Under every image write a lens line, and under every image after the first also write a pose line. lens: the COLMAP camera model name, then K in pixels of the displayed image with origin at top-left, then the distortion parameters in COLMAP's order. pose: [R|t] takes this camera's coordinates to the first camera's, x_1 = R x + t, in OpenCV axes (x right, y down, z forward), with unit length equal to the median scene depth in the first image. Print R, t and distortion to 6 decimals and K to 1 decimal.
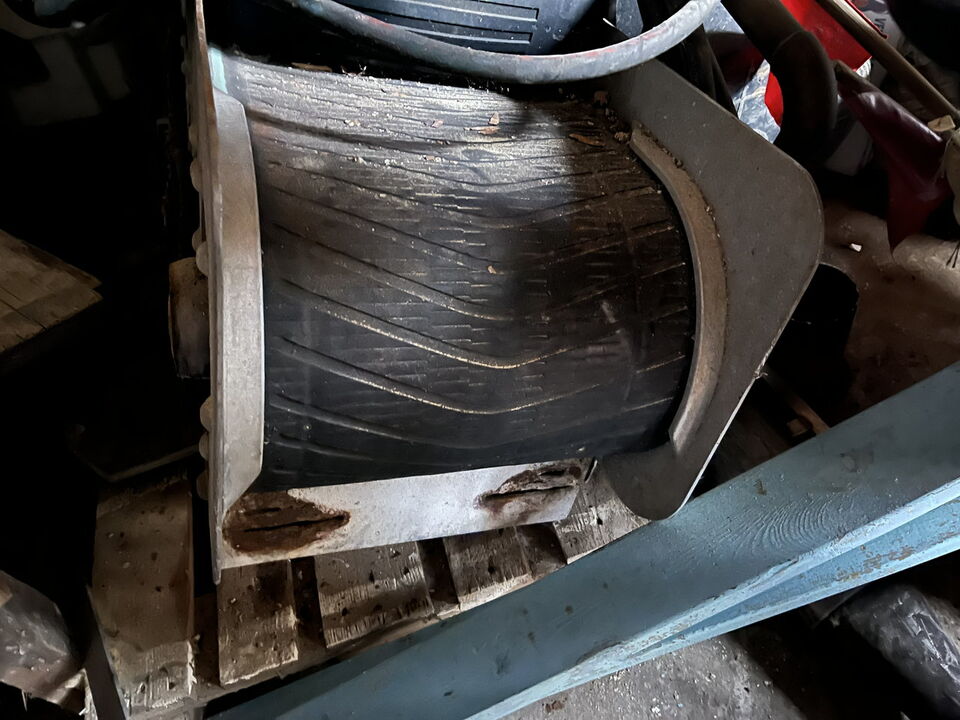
lens RADIAL K [[706.1, 0, 480.0], [0, 706.1, 343.2], [0, 0, 1]] dist [0.038912, 0.000797]
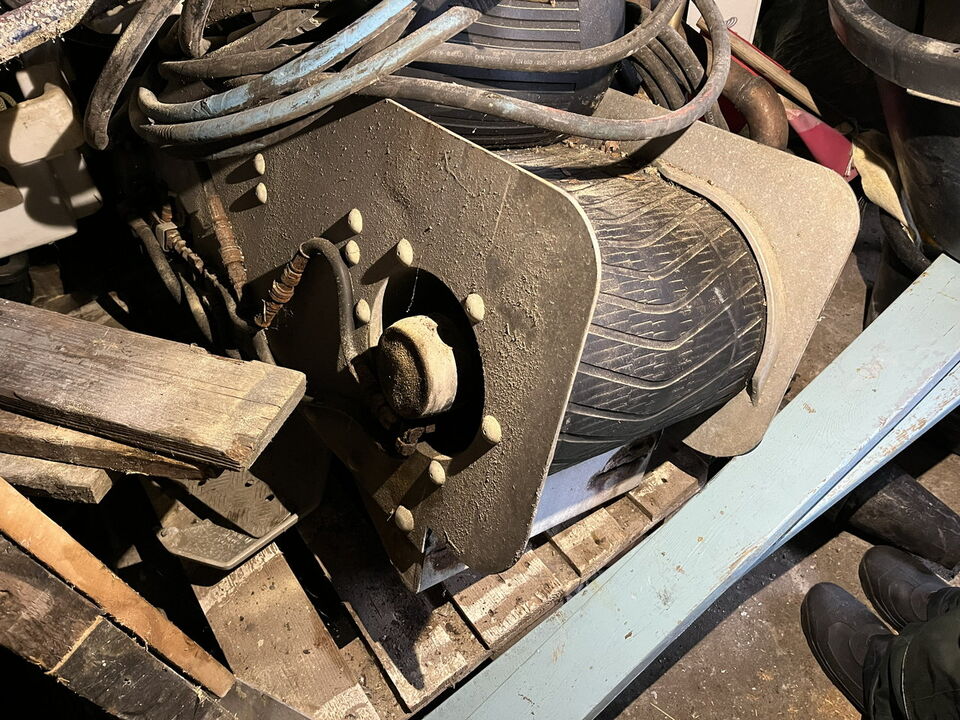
lens RADIAL K [[693.8, 0, 480.0], [0, 693.8, 360.0], [0, 0, 1]] dist [0.074009, -0.092730]
pose [[0.943624, -0.212717, 0.253625, -0.597060], [0.224591, 0.974278, -0.018471, -0.001583], [-0.243173, 0.074392, 0.967126, -0.162441]]
